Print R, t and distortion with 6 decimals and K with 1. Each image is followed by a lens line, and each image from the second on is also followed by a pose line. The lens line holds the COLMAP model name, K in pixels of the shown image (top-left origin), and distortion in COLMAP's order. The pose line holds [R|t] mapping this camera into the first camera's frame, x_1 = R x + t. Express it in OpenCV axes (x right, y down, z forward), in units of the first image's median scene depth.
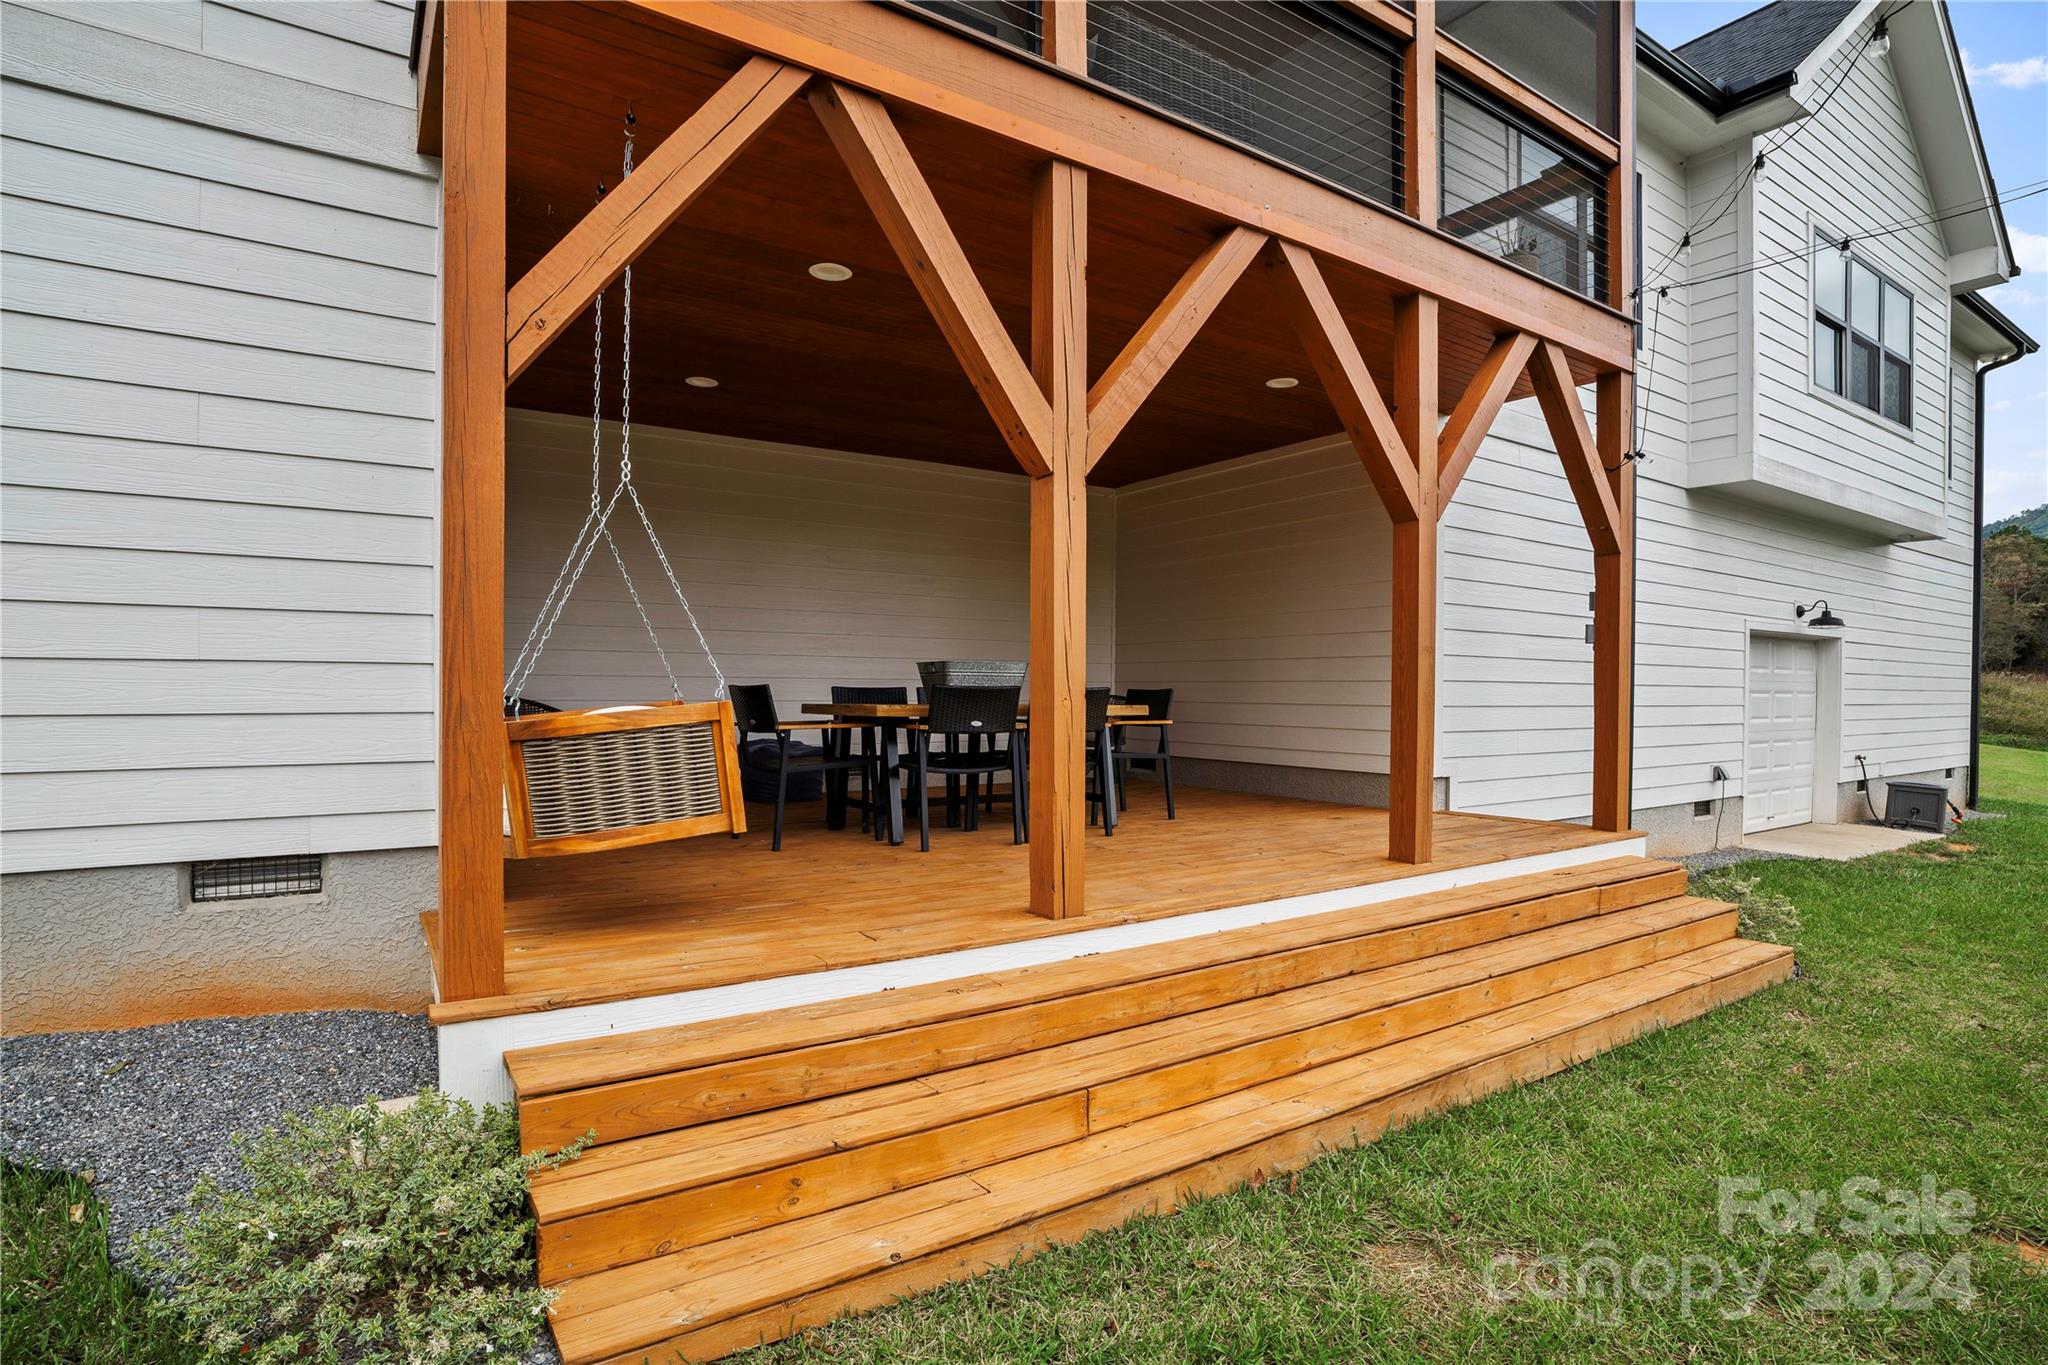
lens RADIAL K [[953.4, 0, 1009.9], [0, 953.4, 690.9], [0, 0, 1]] dist [-0.065516, 0.021170]
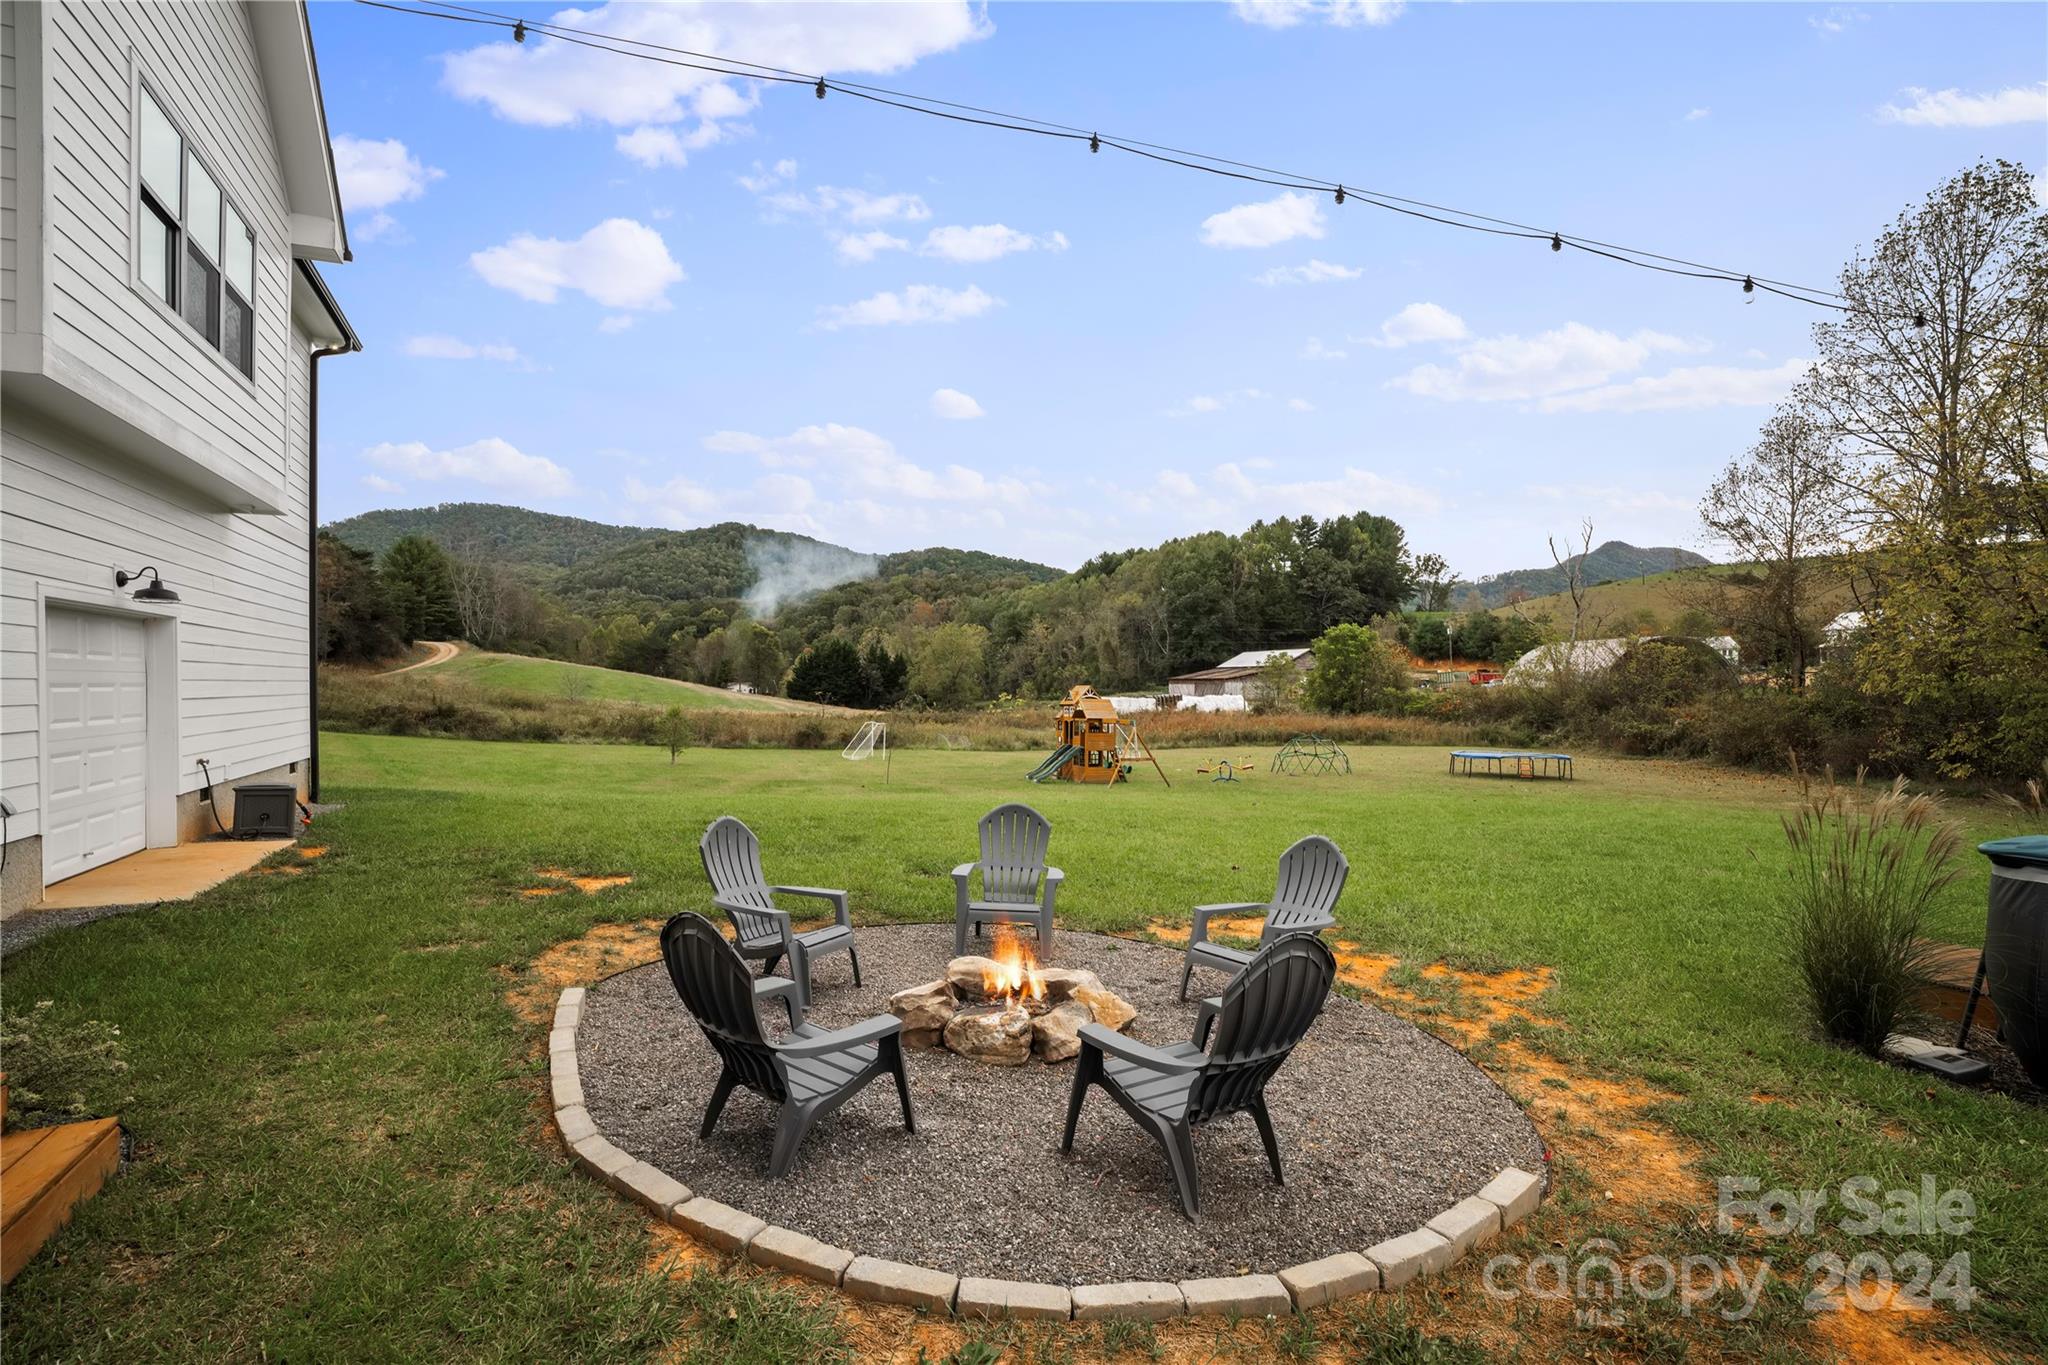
lens RADIAL K [[975.4, 0, 1022.0], [0, 975.4, 686.4], [0, 0, 1]] dist [-0.066825, 0.023819]
pose [[0.099323, -0.017279, 0.994905, 0.154882], [0.012807, 0.999789, 0.016085, 0.000205], [-0.994973, 0.011144, 0.099523, 0.171827]]
